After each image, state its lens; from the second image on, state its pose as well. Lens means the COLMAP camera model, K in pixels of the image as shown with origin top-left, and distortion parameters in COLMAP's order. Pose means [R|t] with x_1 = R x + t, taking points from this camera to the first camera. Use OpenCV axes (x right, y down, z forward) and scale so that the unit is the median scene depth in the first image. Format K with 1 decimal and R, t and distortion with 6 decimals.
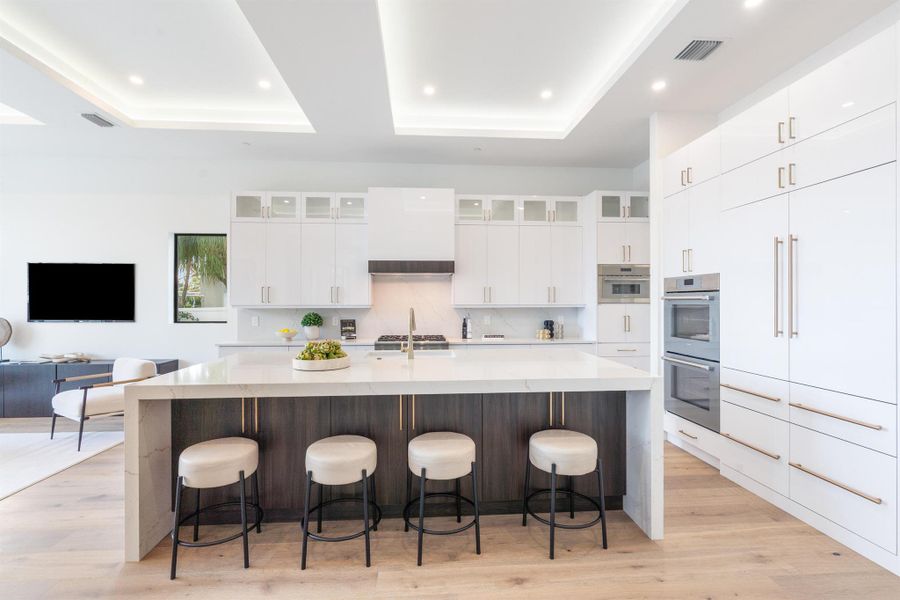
lens RADIAL K [[410.4, 0, 450.0], [0, 410.4, 300.0], [0, 0, 1]] dist [0.000377, 0.000160]
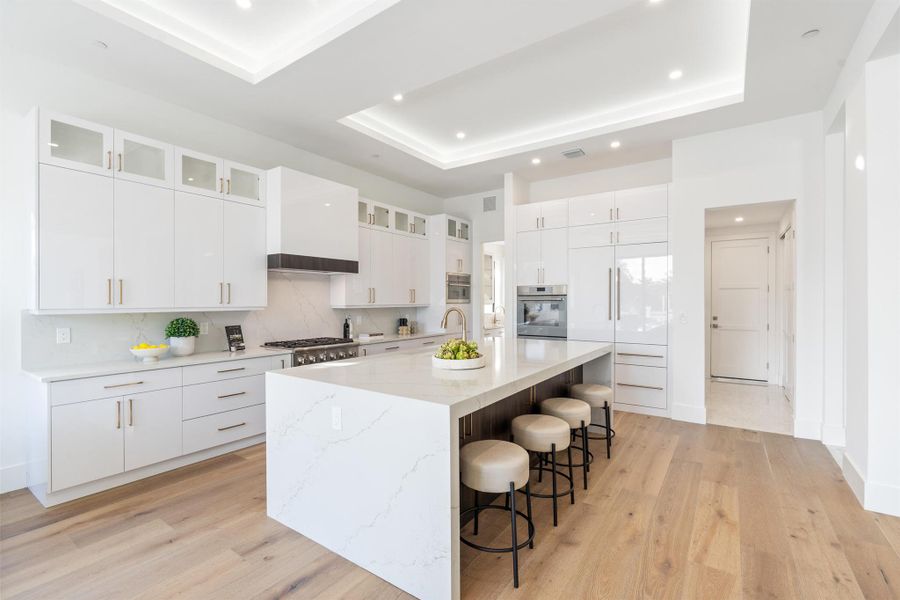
lens RADIAL K [[404.4, 0, 452.4], [0, 404.4, 298.4], [0, 0, 1]] dist [-0.013085, 0.000400]
pose [[0.627965, 0.004803, 0.778226, -0.595607], [-0.002048, 0.999988, -0.004520, -0.001024], [-0.778239, 0.001245, 0.627967, 0.201136]]
